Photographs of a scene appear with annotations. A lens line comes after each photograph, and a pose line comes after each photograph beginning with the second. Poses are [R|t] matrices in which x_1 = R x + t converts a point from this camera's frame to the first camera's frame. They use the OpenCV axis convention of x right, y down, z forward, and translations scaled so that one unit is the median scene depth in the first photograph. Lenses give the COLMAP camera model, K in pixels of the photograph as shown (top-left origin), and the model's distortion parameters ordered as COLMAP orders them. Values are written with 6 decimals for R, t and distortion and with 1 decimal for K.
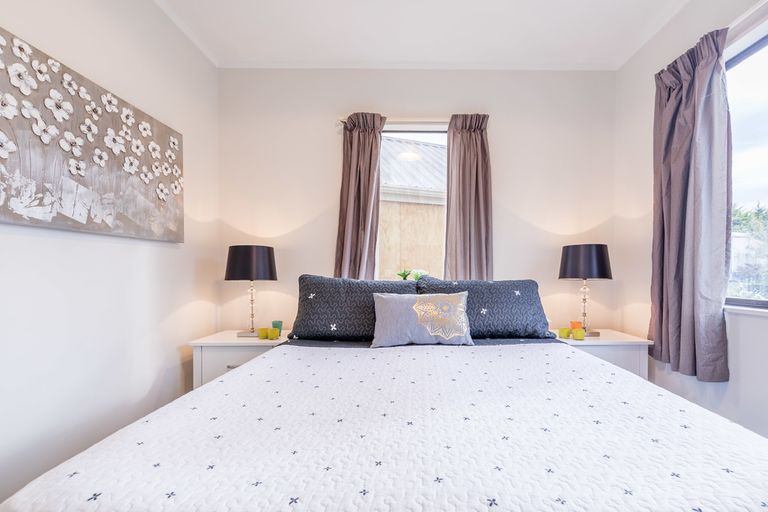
lens RADIAL K [[365.6, 0, 394.6], [0, 365.6, 273.5], [0, 0, 1]] dist [-0.002665, -0.000929]
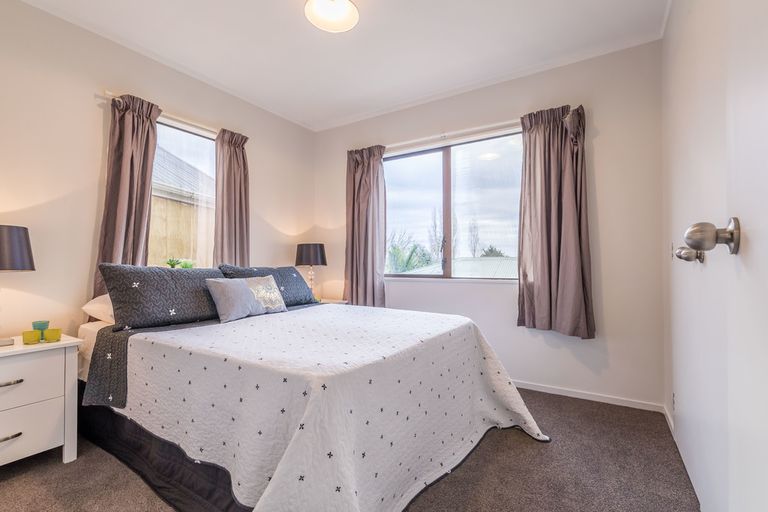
lens RADIAL K [[365.6, 0, 381.8], [0, 365.6, 256.6], [0, 0, 1]] dist [-0.002665, -0.000929]
pose [[0.532753, 0.013848, 0.846157, -0.702292], [0.001799, 0.999845, -0.017496, 0.004395], [-0.846269, 0.010843, 0.532646, -0.082638]]
